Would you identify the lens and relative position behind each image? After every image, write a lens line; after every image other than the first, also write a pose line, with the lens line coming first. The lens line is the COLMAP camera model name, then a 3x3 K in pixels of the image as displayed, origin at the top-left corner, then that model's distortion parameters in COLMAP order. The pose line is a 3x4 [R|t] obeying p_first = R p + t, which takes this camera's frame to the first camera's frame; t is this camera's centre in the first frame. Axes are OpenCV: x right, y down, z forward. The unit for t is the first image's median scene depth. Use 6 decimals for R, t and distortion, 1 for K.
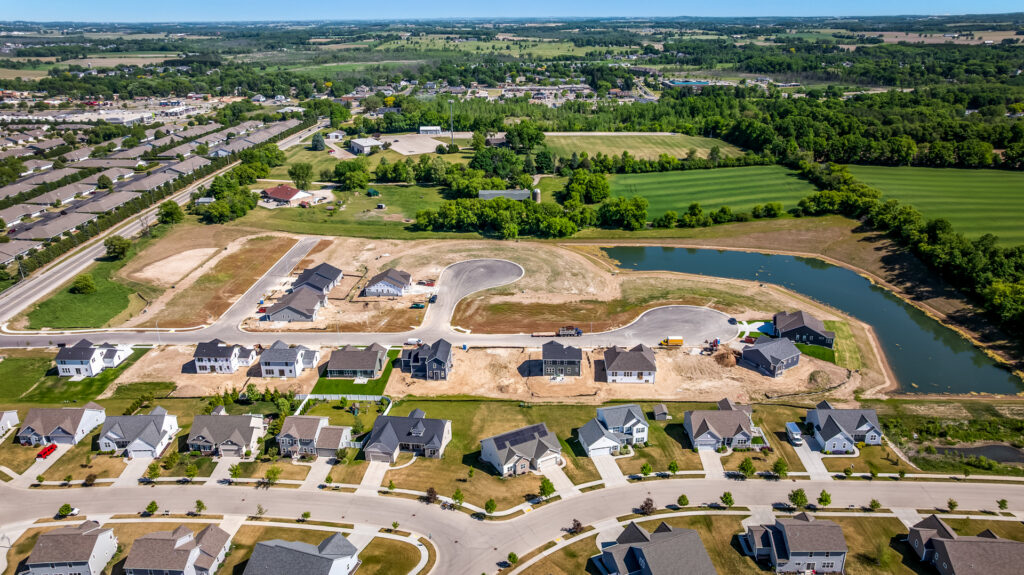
lens RADIAL K [[720.8, 0, 516.7], [0, 720.8, 289.2], [0, 0, 1]] dist [-0.025753, 0.018408]
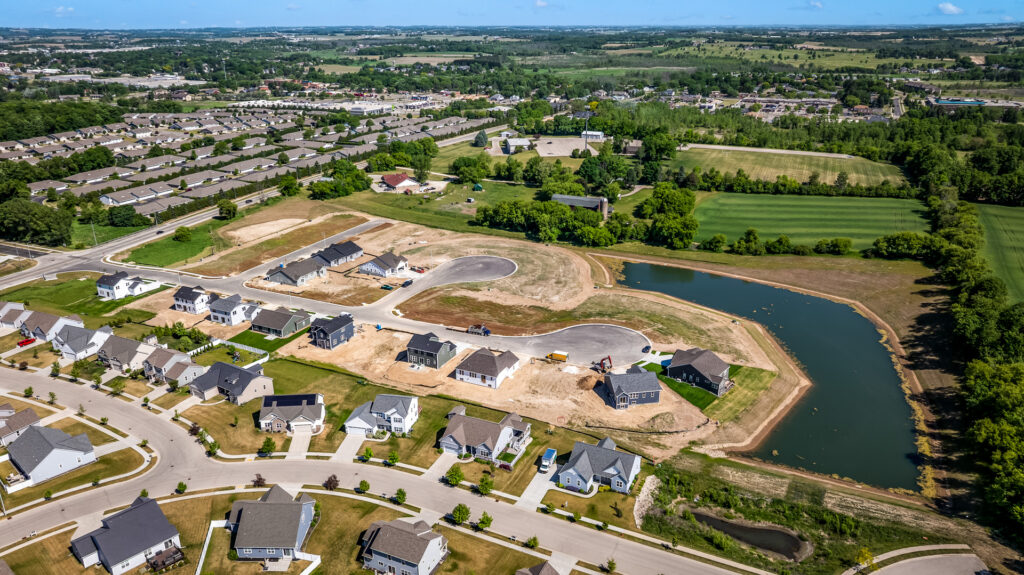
lens RADIAL K [[720.8, 0, 515.7], [0, 720.8, 288.7], [0, 0, 1]] dist [-0.025753, 0.018408]
pose [[0.913580, 0.144299, -0.380197, 0.383660], [-0.147183, 0.988872, 0.021648, -0.022723], [0.379090, 0.036181, 0.924652, 0.047941]]
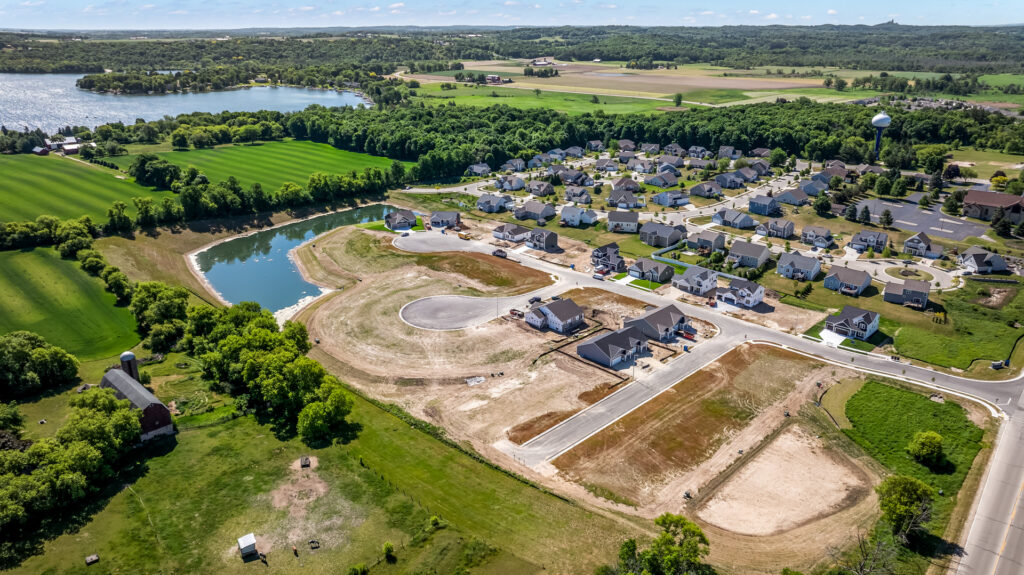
lens RADIAL K [[720.8, 0, 518.6], [0, 720.8, 288.7], [0, 0, 1]] dist [-0.025753, 0.018408]
pose [[-0.743798, -0.224973, 0.629405, -0.627938], [0.245428, 0.783953, 0.570248, -0.500108], [-0.621715, 0.578623, -0.527889, 1.316749]]
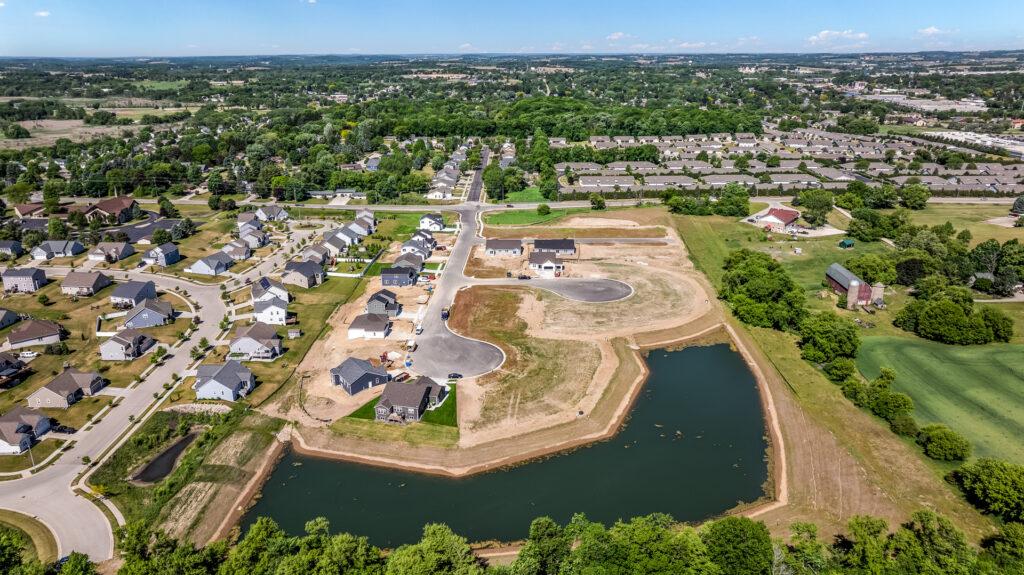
lens RADIAL K [[720.8, 0, 516.7], [0, 720.8, 283.6], [0, 0, 1]] dist [-0.025753, 0.018408]
pose [[0.006796, 0.316303, -0.948634, 0.894468], [-0.353658, 0.888106, 0.293588, -0.283223], [0.935350, 0.333497, 0.117899, 0.723412]]
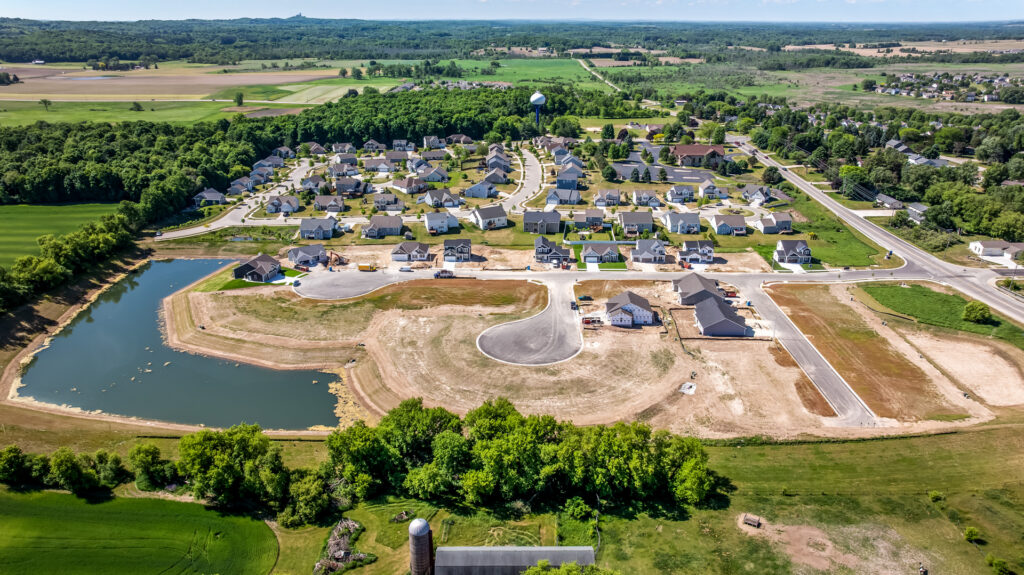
lens RADIAL K [[720.8, 0, 519.5], [0, 720.8, 278.4], [0, 0, 1]] dist [-0.025753, 0.018408]
pose [[-0.999534, 0.015577, -0.026238, -0.015519], [-0.005473, 0.754414, 0.656376, -0.552230], [0.030019, 0.656214, -0.753977, 1.452730]]
